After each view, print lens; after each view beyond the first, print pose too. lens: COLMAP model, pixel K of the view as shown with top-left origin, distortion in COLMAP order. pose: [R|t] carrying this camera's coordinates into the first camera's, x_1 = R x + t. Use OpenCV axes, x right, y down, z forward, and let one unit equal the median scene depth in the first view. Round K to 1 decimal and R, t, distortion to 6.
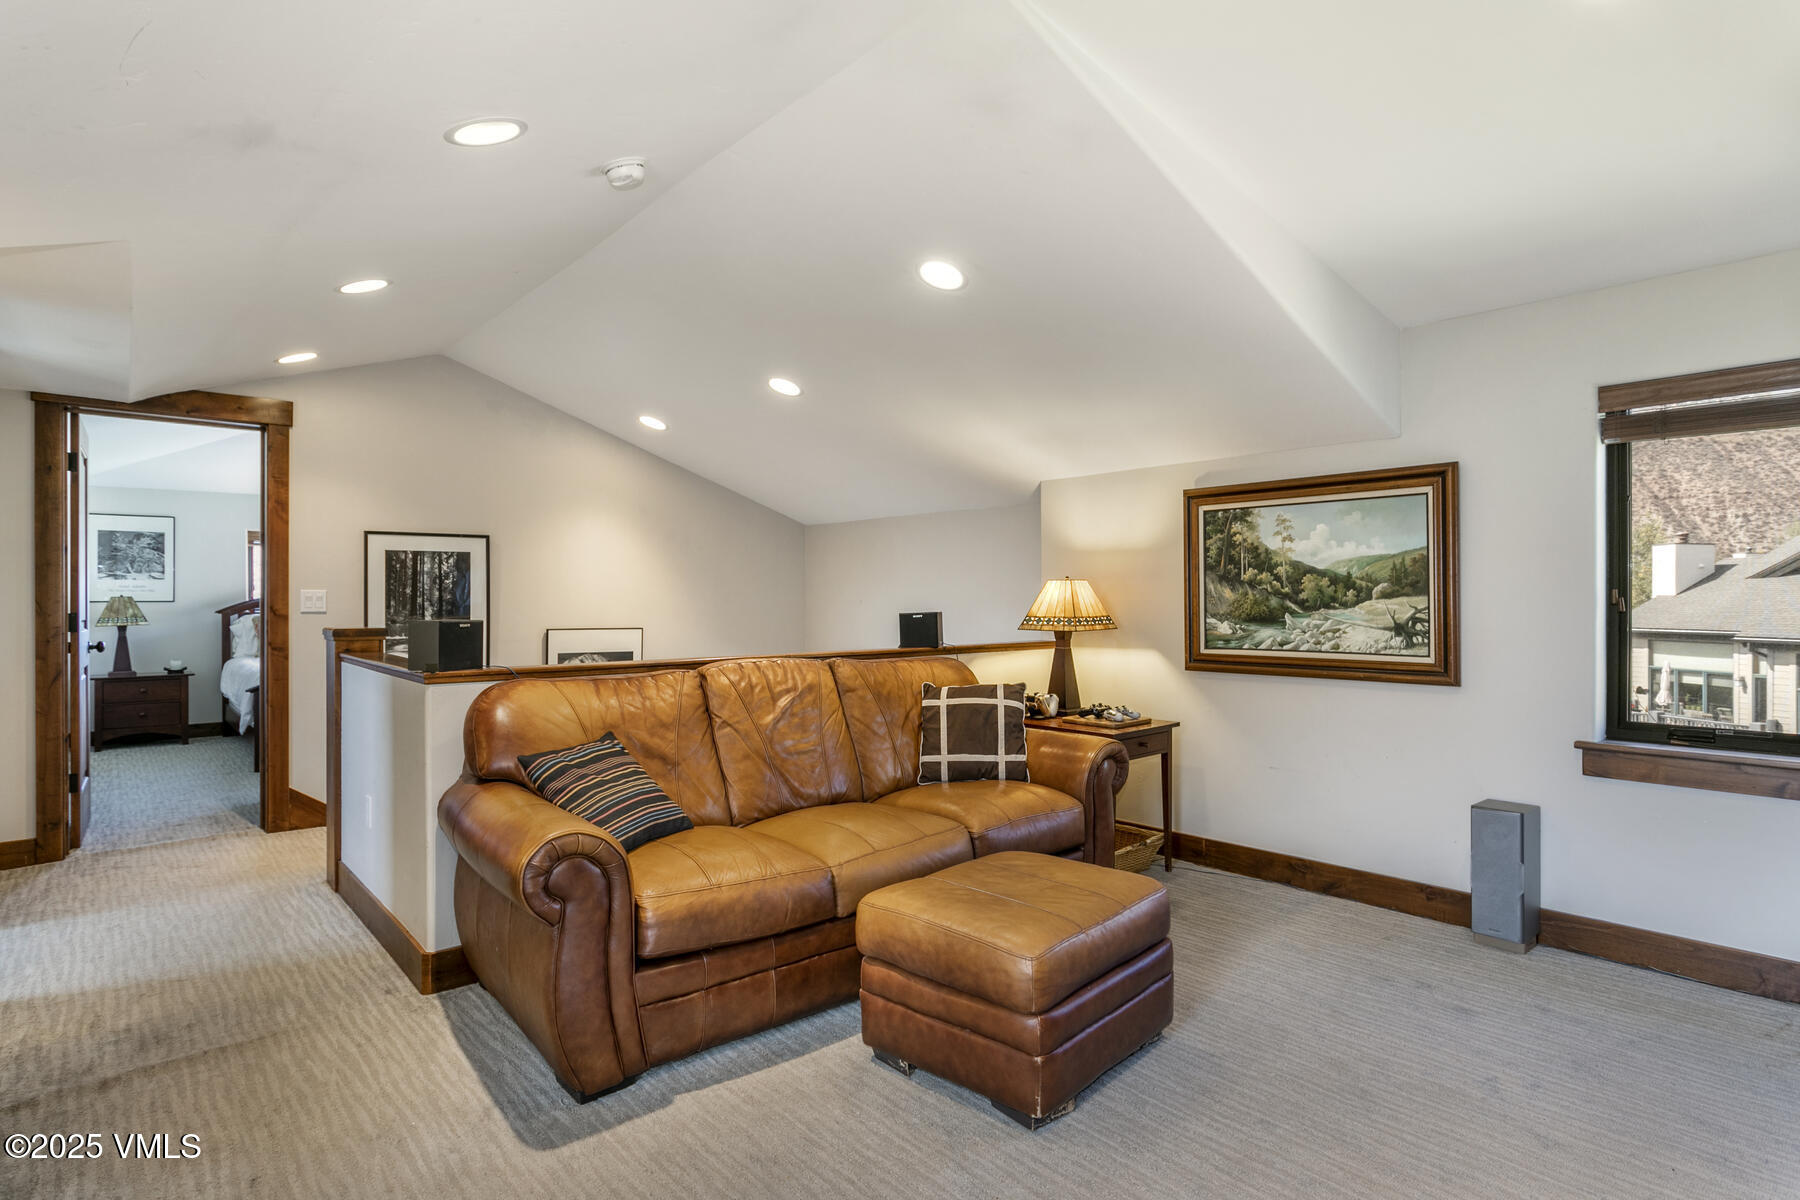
lens RADIAL K [[942.2, 0, 908.2], [0, 942.2, 600.7], [0, 0, 1]] dist [-0.003425, 0.001029]
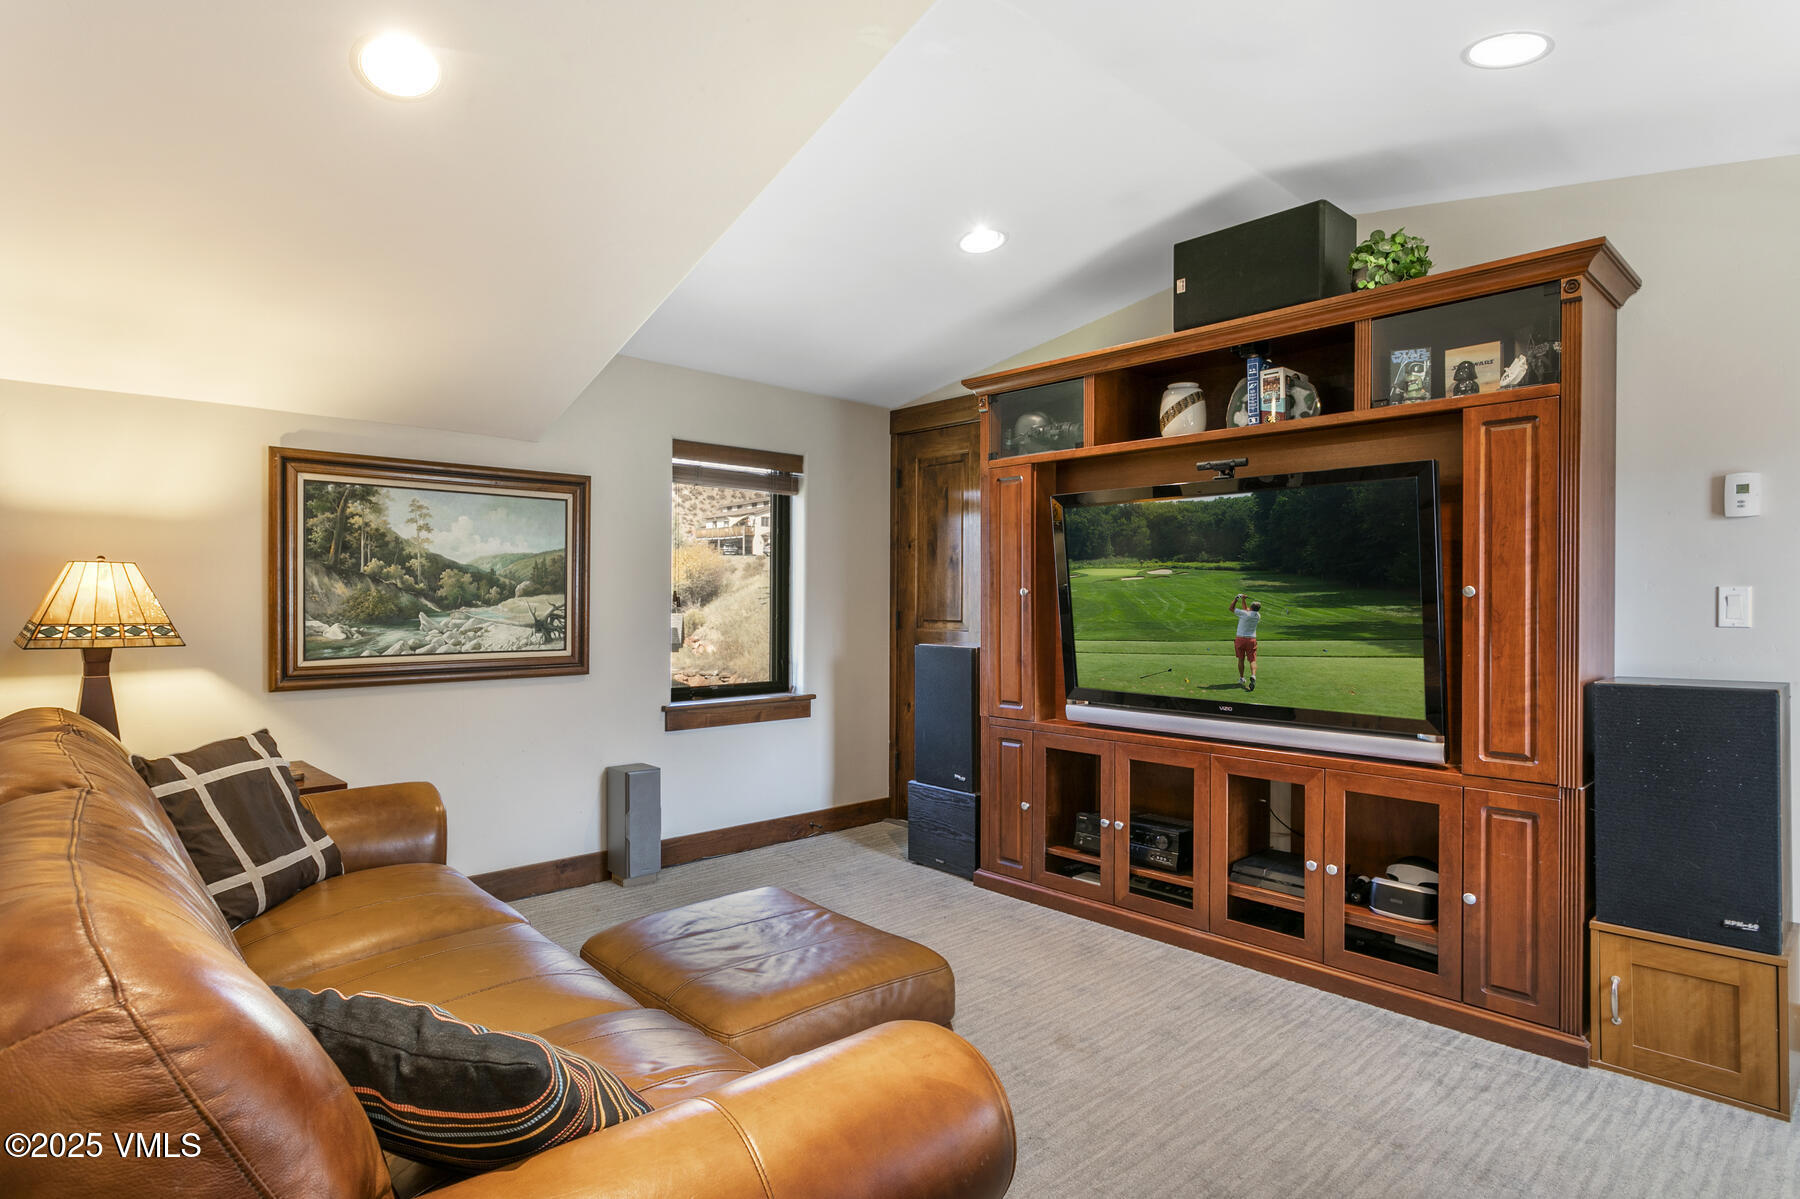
lens RADIAL K [[942.2, 0, 903.5], [0, 942.2, 599.2], [0, 0, 1]] dist [-0.003425, 0.001029]
pose [[-0.035144, 0.002860, 0.999378, -0.497203], [-0.000810, 0.999995, -0.002890, 0.003157], [-0.999382, -0.000911, -0.035141, 0.583025]]
